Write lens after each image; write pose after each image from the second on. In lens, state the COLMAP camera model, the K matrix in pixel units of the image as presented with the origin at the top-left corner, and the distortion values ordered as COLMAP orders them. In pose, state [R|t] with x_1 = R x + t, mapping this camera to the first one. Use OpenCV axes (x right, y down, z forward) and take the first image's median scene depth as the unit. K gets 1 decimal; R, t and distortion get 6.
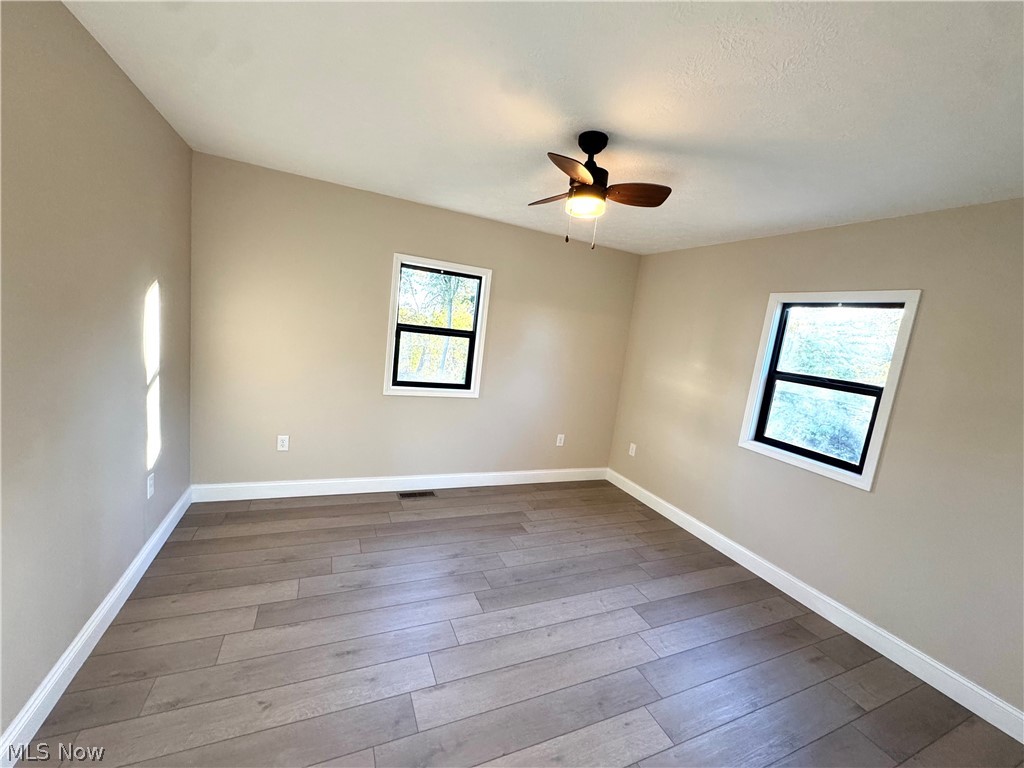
lens RADIAL K [[379.9, 0, 511.5], [0, 379.9, 374.2], [0, 0, 1]] dist [-0.001075, 0.000005]
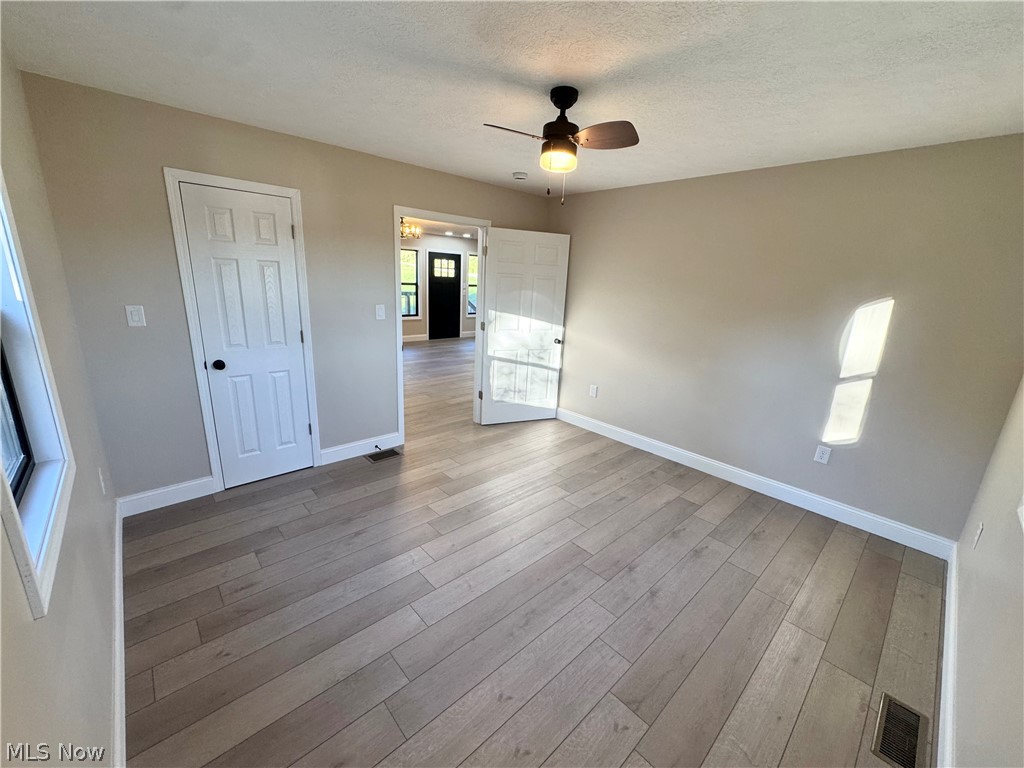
lens RADIAL K [[413.3, 0, 514.2], [0, 413.3, 373.2], [0, 0, 1]] dist [-0.000931, -0.000077]
pose [[-0.922168, -0.077867, -0.378872, 0.563590], [-0.203770, 0.930376, 0.304758, -0.176494], [0.328763, 0.358241, -0.873830, 1.758649]]
